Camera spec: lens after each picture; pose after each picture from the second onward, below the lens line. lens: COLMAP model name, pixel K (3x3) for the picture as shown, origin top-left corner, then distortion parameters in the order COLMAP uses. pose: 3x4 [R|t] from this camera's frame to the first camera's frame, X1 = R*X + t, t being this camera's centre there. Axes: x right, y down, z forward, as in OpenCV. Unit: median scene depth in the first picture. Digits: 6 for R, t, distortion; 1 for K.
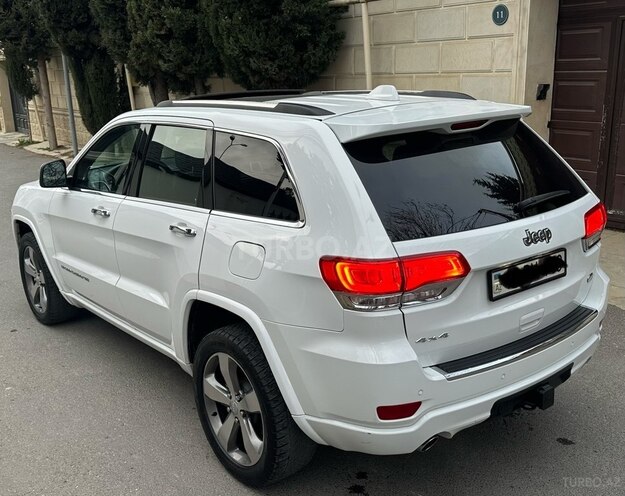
lens RADIAL K [[652.7, 0, 303.1], [0, 652.7, 248.9], [0, 0, 1]] dist [0.160128, -0.302471]
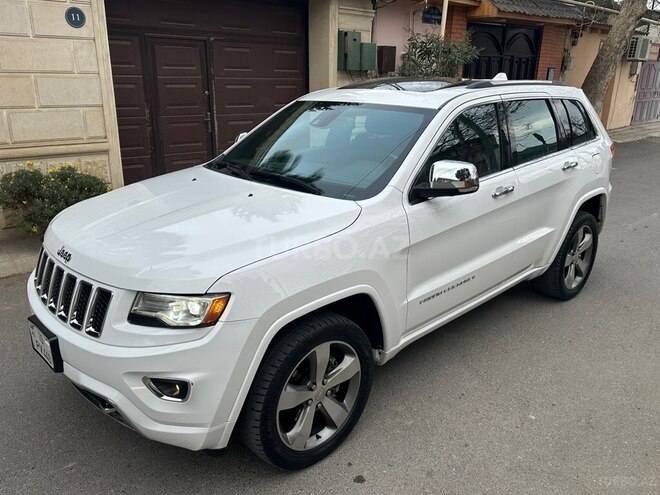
lens RADIAL K [[505.3, 0, 330.0], [0, 505.3, 247.5], [0, 0, 1]] dist [0.107294, -0.145196]
pose [[-0.067301, -0.287160, 0.955515, -1.376001], [0.260155, 0.919507, 0.294662, -0.360370], [-0.963218, 0.268413, 0.012822, 1.627511]]
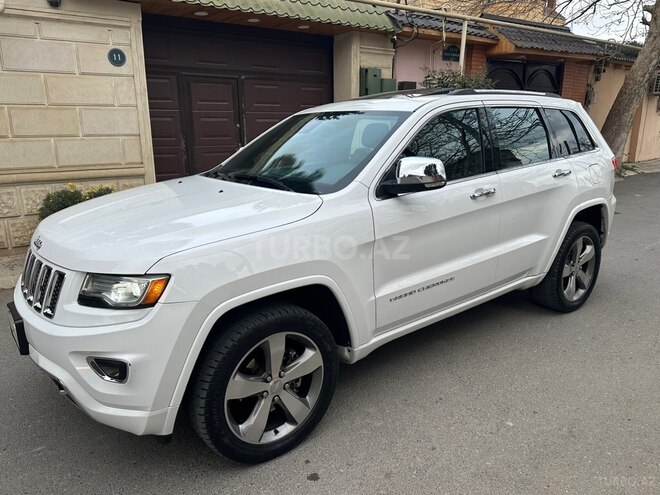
lens RADIAL K [[469.4, 0, 330.0], [0, 469.4, 247.5], [0, 0, 1]] dist [0.076774, -0.091277]
pose [[0.027818, -0.221992, 0.974652, -1.340268], [0.276631, 0.938659, 0.205899, -0.248199], [-0.960573, 0.263892, 0.087522, 1.515091]]
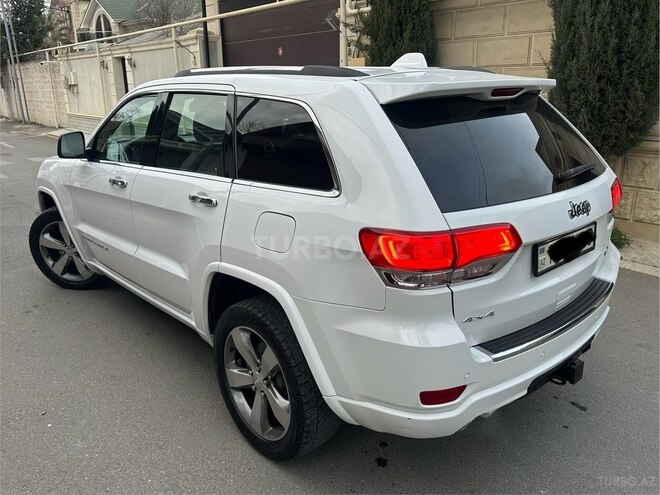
lens RADIAL K [[505.3, 0, 330.0], [0, 505.3, 247.5], [0, 0, 1]] dist [0.107294, -0.145196]
pose [[0.997127, 0.005128, 0.075578, -0.055599], [-0.008780, 0.998806, 0.048066, 0.003760], [-0.075241, -0.048591, 0.995981, 0.248207]]
